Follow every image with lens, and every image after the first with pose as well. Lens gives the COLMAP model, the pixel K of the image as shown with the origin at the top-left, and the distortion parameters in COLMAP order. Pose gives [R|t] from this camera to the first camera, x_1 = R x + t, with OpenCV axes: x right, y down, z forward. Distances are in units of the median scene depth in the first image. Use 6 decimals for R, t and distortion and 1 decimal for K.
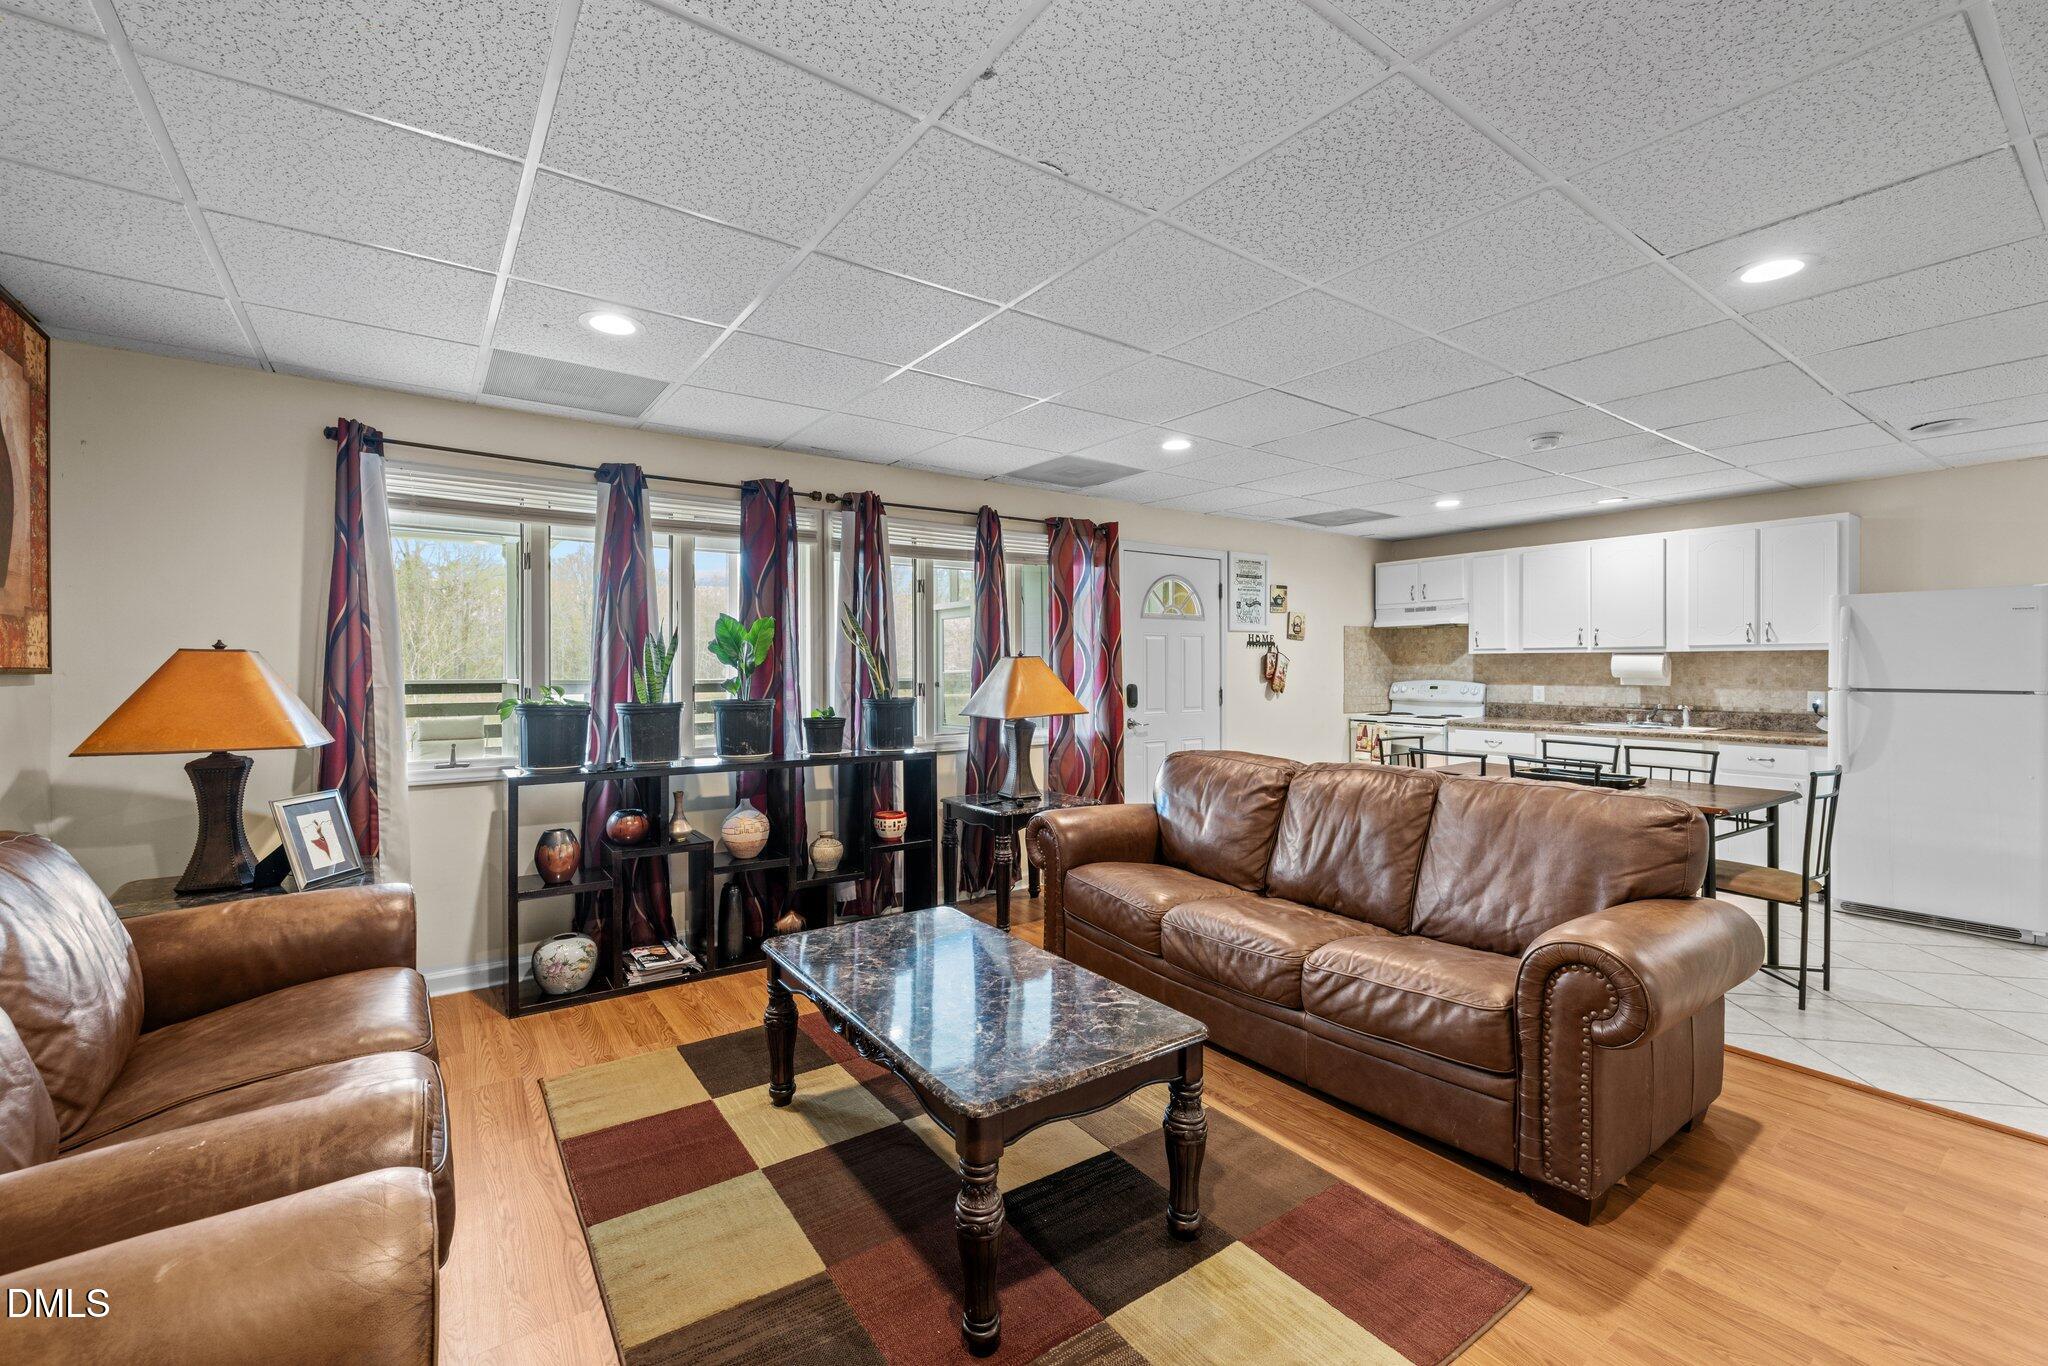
lens RADIAL K [[857.1, 0, 1012.4], [0, 857.1, 669.9], [0, 0, 1]] dist [-0.000686, -0.000063]
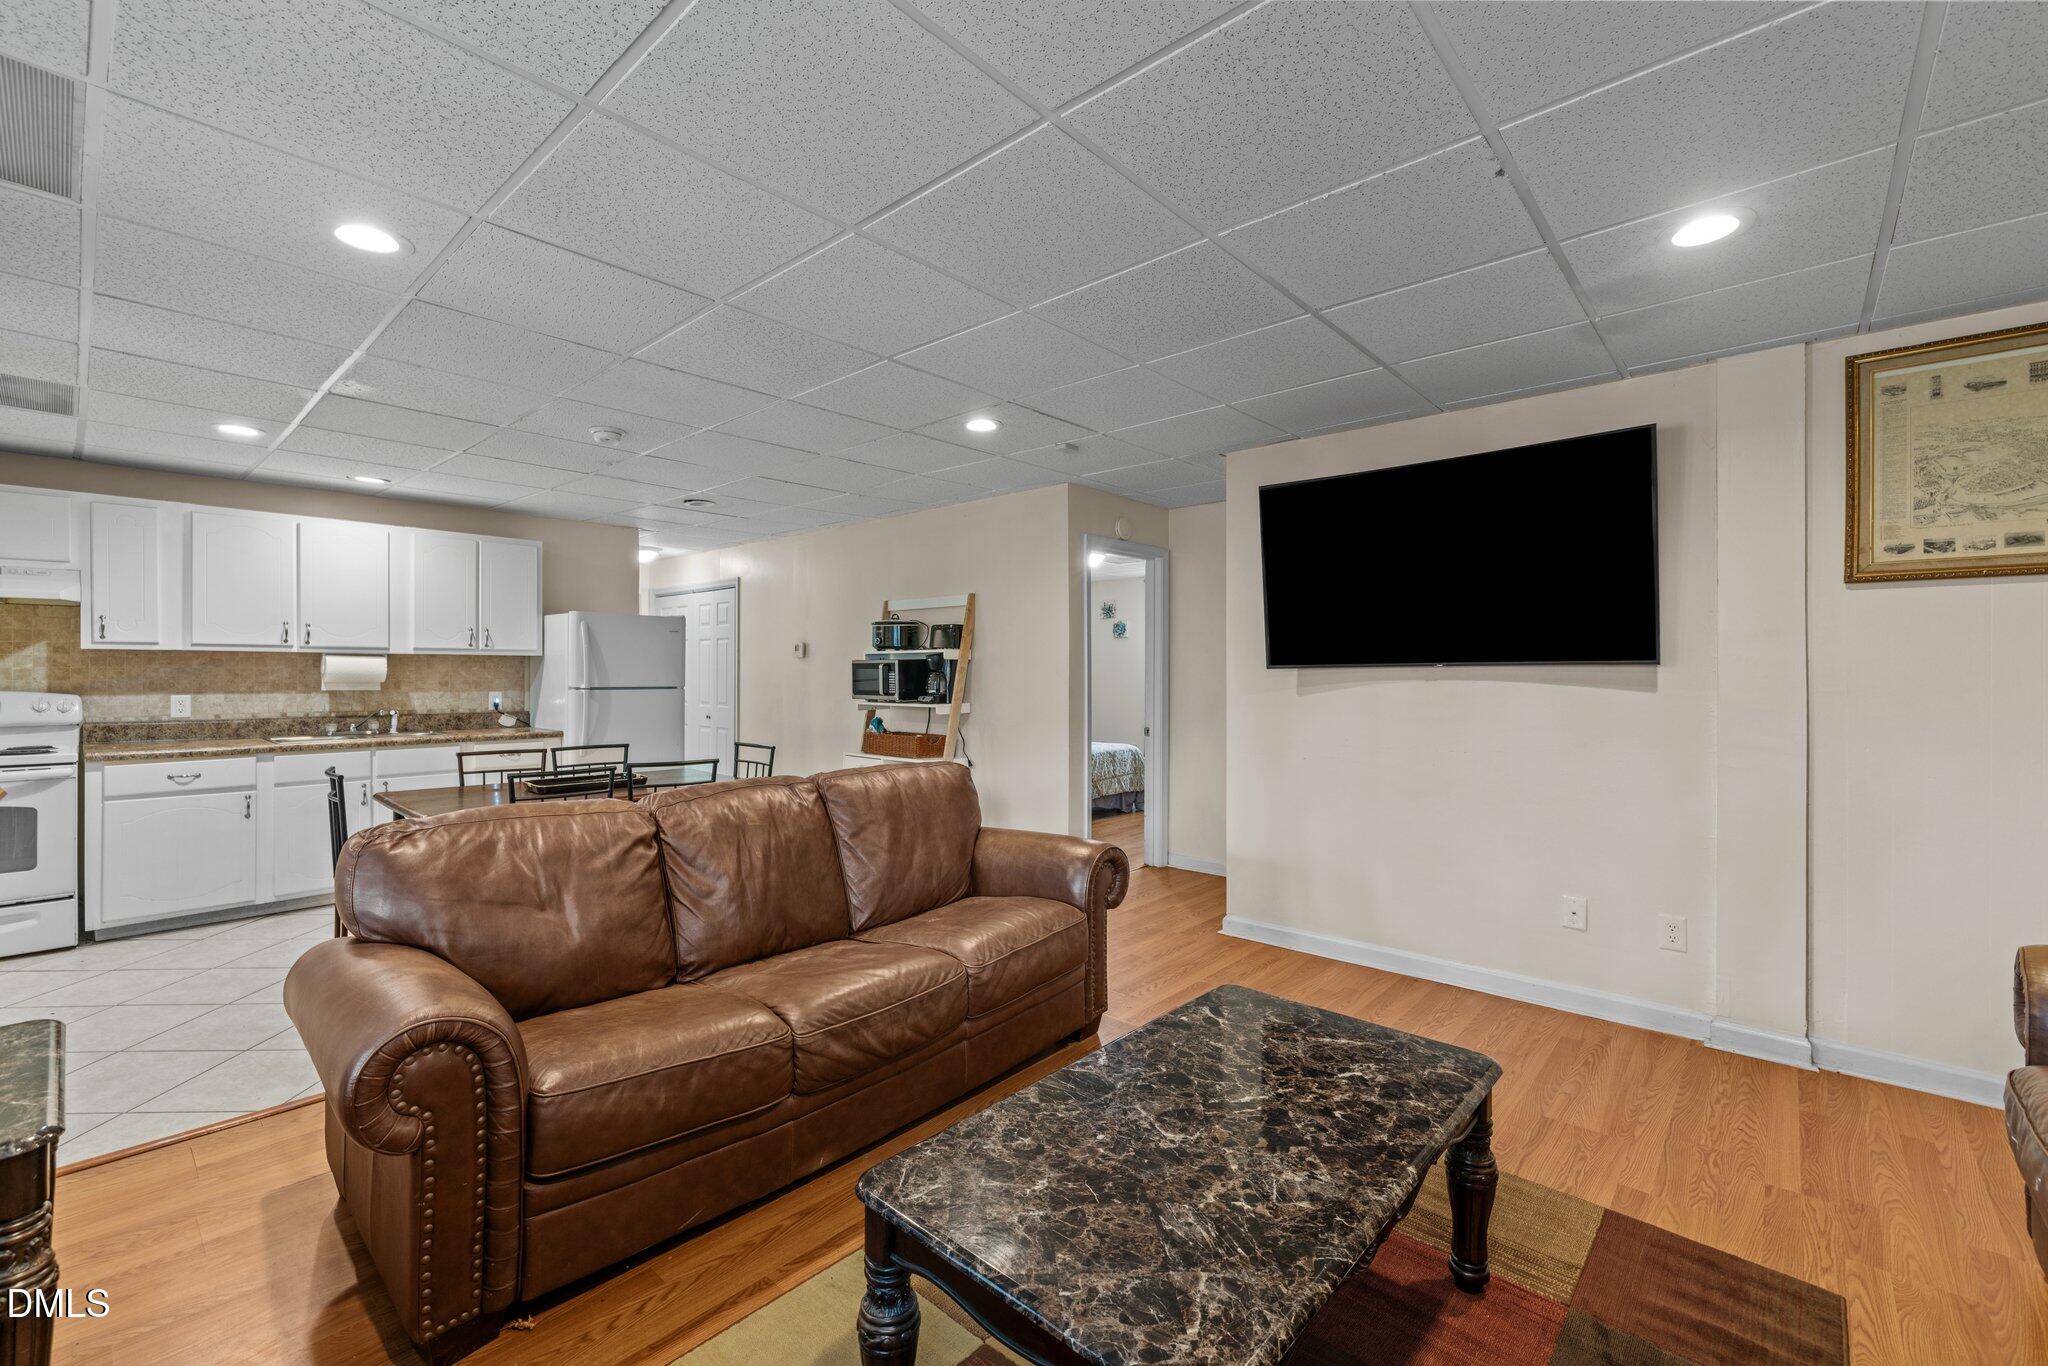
lens RADIAL K [[857.1, 0, 1012.4], [0, 857.1, 669.9], [0, 0, 1]] dist [-0.000686, -0.000063]
pose [[-0.219007, 0.002721, 0.975720, -0.293090], [0.000956, 0.999996, -0.002574, -0.000261], [-0.975723, 0.000369, -0.219008, 0.540749]]
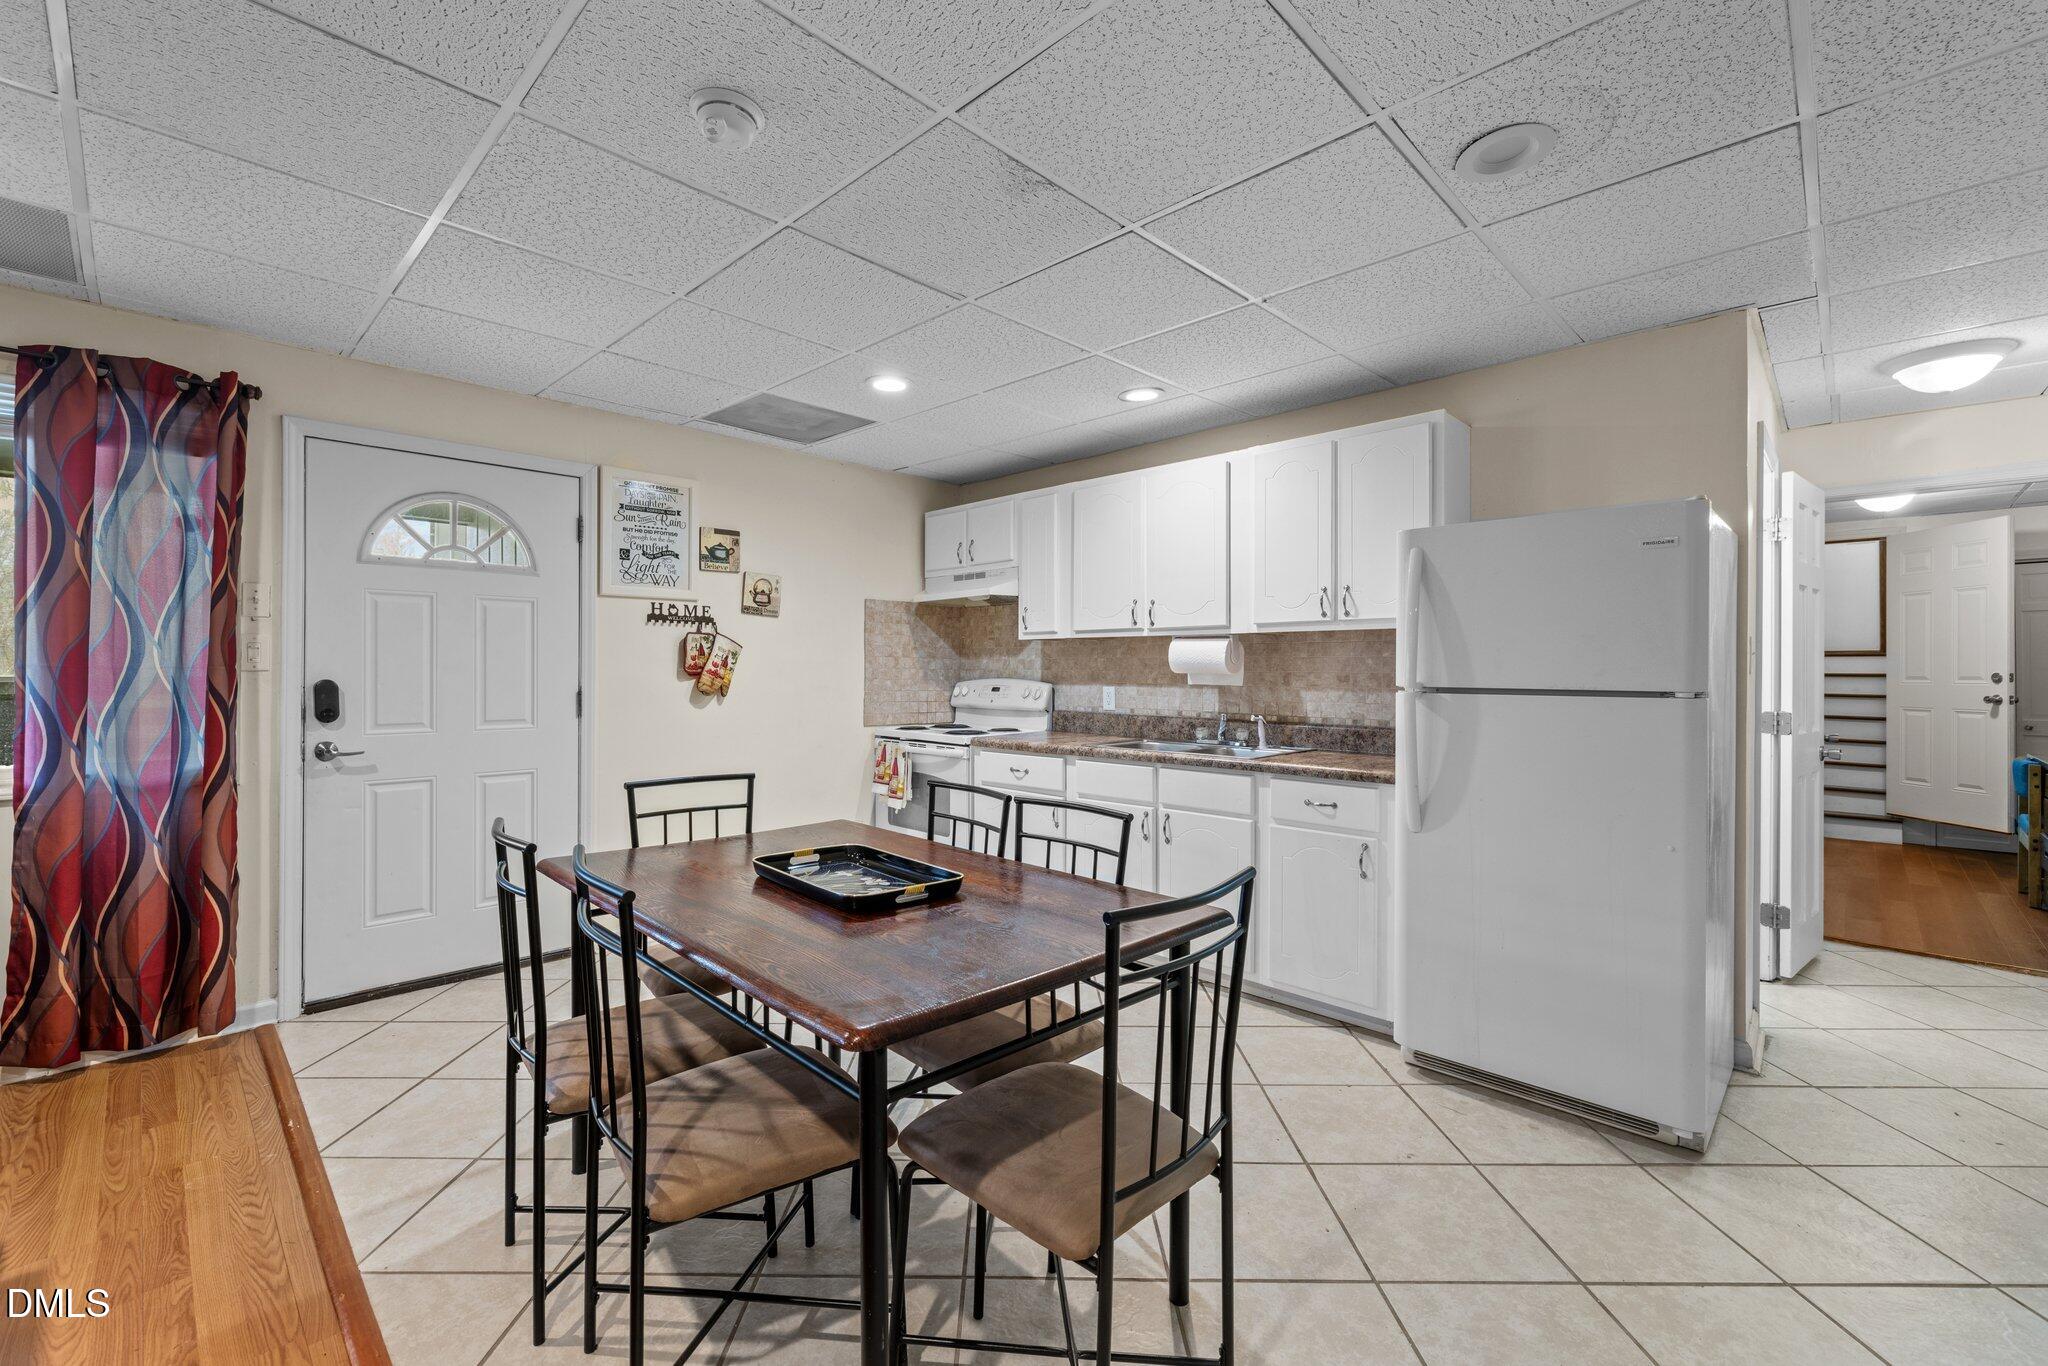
lens RADIAL K [[867.1, 0, 1020.7], [0, 867.1, 666.9], [0, 0, 1]] dist [-0.000813, 0.000190]
pose [[0.984179, 0.005954, 0.177076, 0.485423], [-0.004347, 0.999946, -0.009461, 0.011213], [-0.177123, 0.008542, 0.984152, 0.373927]]
